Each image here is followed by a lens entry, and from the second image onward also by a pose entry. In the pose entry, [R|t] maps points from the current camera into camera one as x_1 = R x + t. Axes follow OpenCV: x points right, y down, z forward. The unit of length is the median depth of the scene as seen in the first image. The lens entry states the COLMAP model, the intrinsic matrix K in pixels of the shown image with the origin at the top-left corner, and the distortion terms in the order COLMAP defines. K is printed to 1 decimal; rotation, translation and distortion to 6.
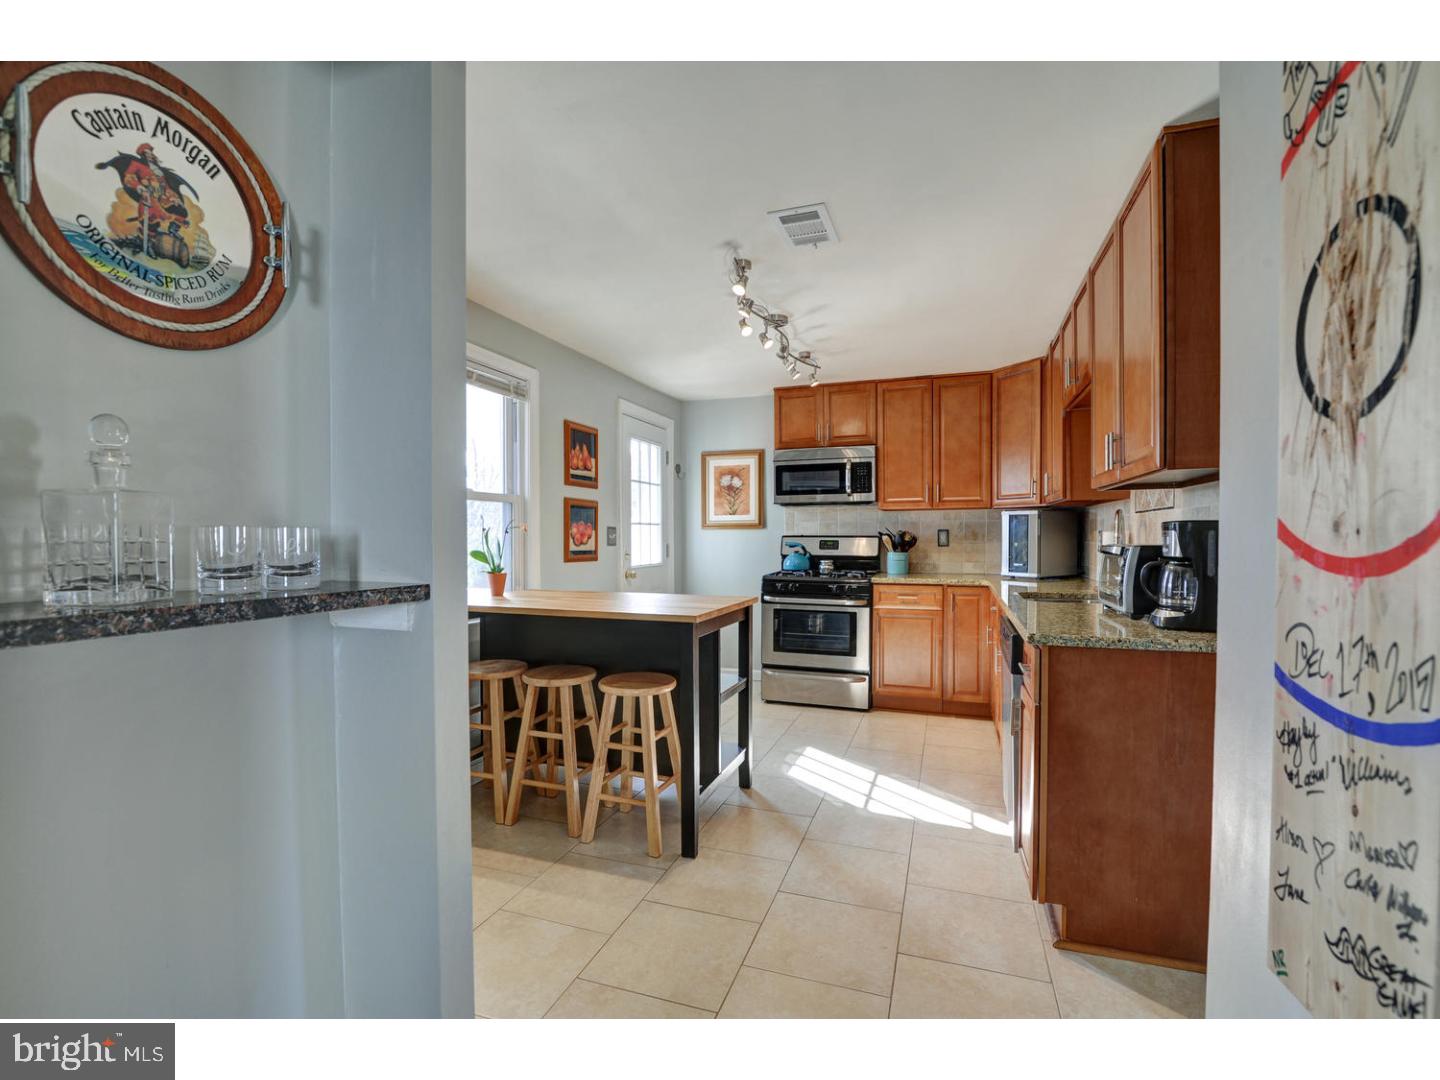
lens RADIAL K [[667.8, 0, 724.7], [0, 667.8, 552.6], [0, 0, 1]] dist [-0.013387, -0.000020]
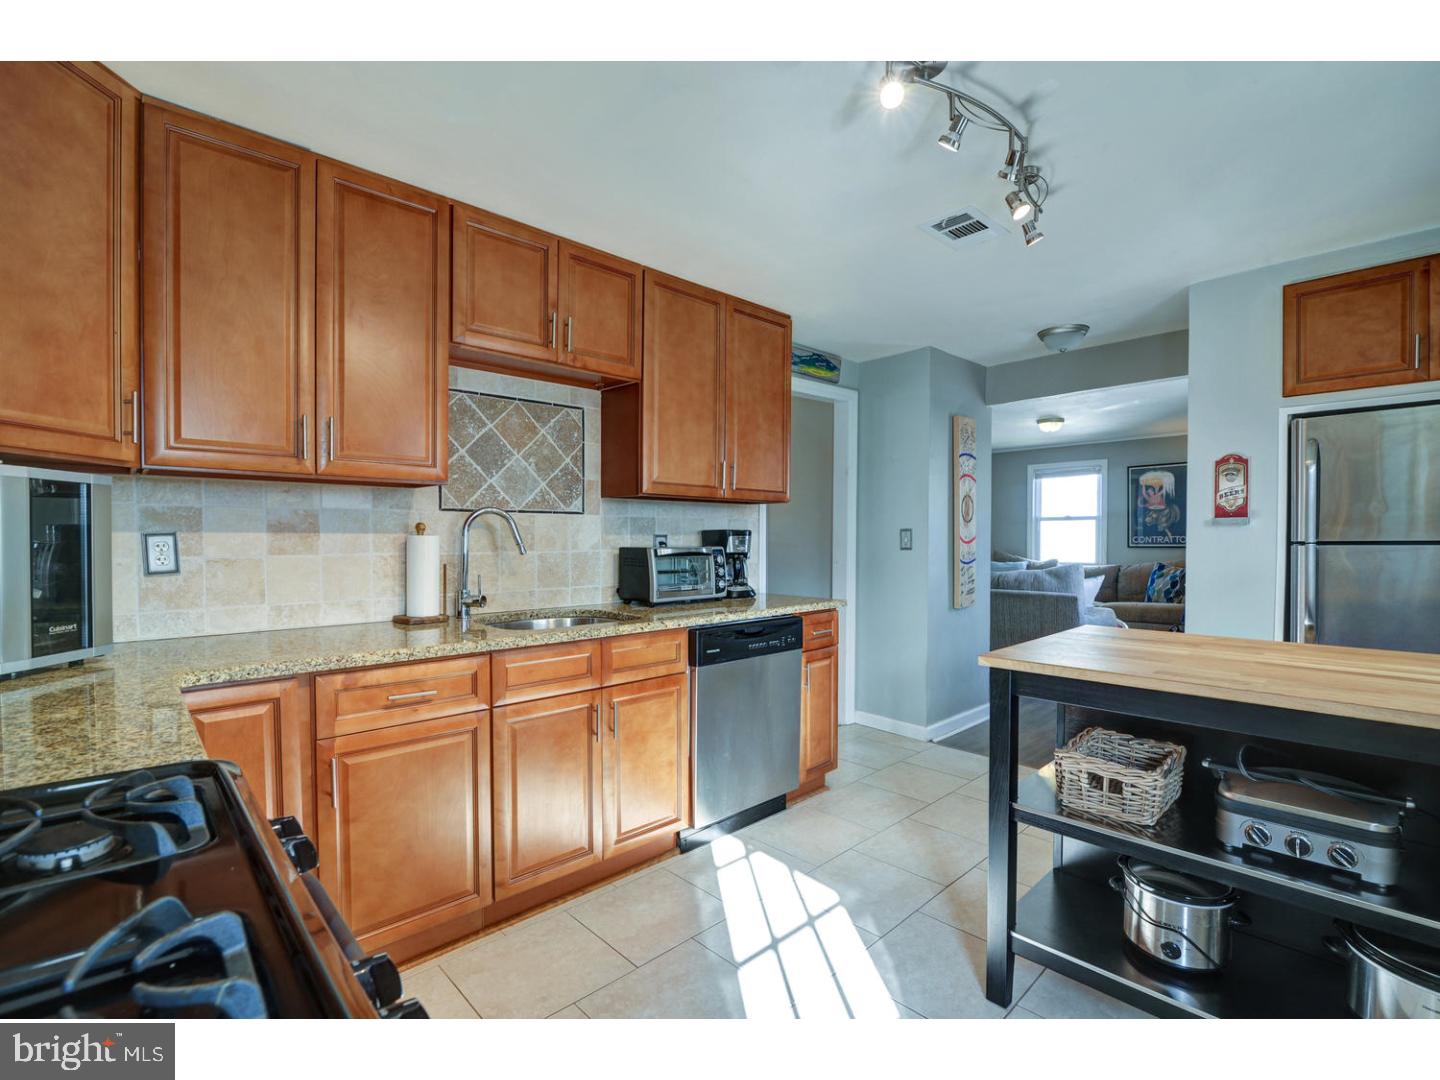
lens RADIAL K [[667.8, 0, 724.7], [0, 667.8, 552.6], [0, 0, 1]] dist [-0.013387, -0.000020]
pose [[-0.889707, -0.012375, 0.456364, -0.007177], [0.012020, 0.998651, 0.050515, -0.030966], [-0.456373, 0.050429, -0.888358, 1.041692]]
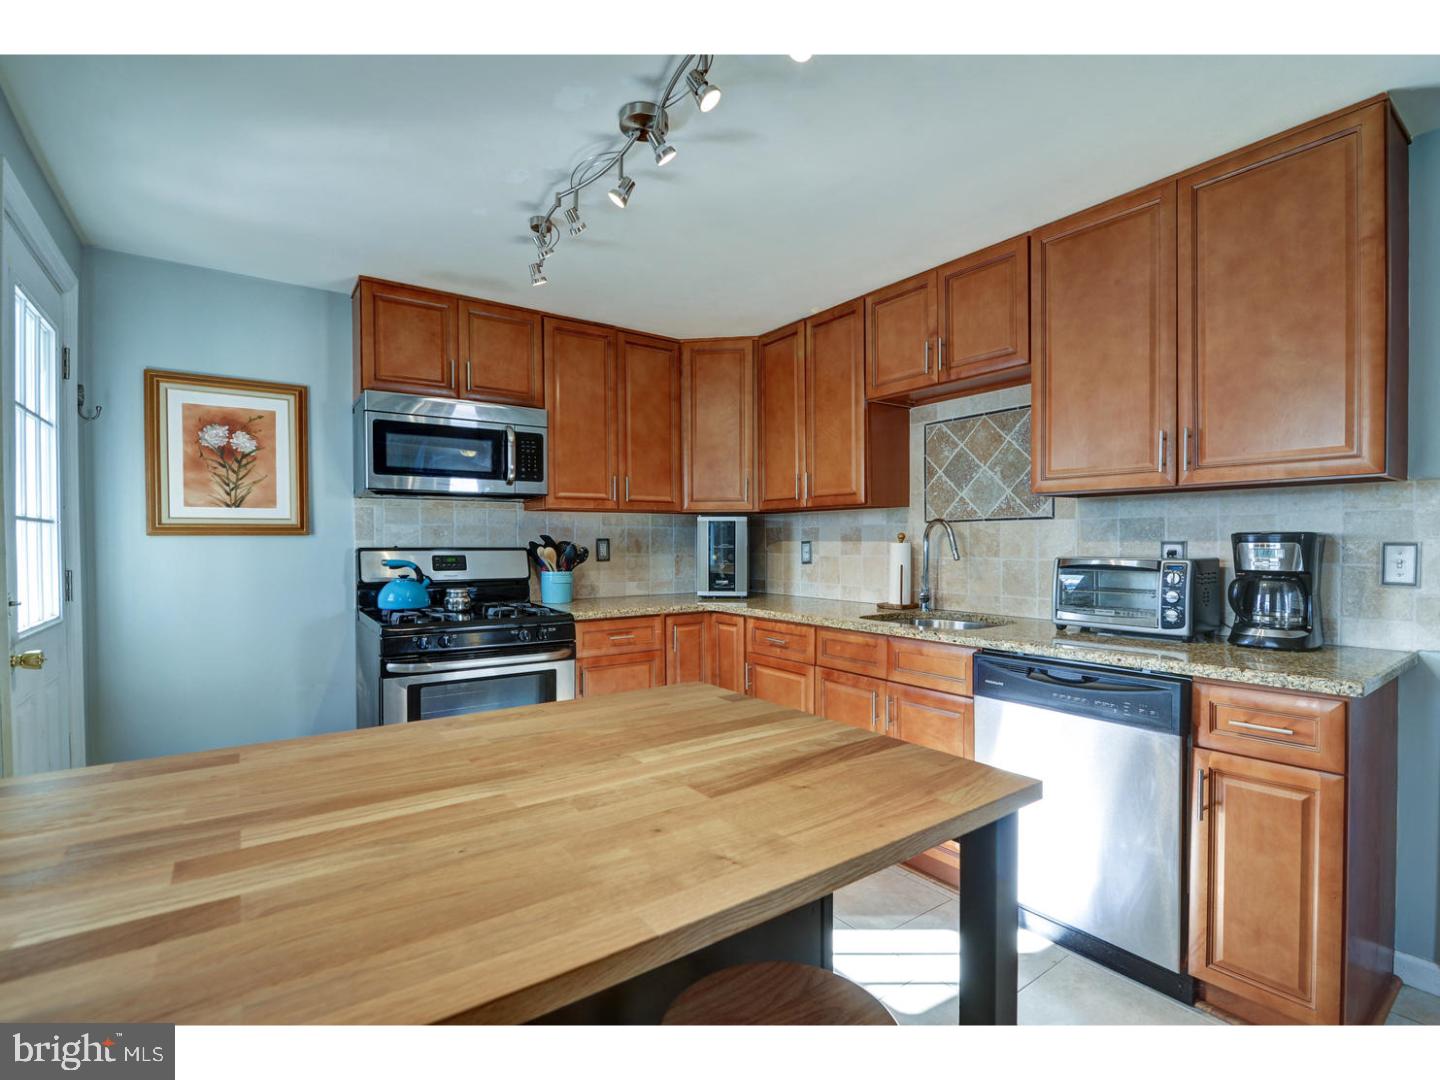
lens RADIAL K [[667.8, 0, 724.7], [0, 667.8, 552.6], [0, 0, 1]] dist [-0.013387, -0.000020]
pose [[0.566132, -0.010644, 0.824246, -0.215231], [0.023685, 0.999714, -0.003358, -0.013706], [-0.823974, 0.021423, 0.566222, 0.477818]]
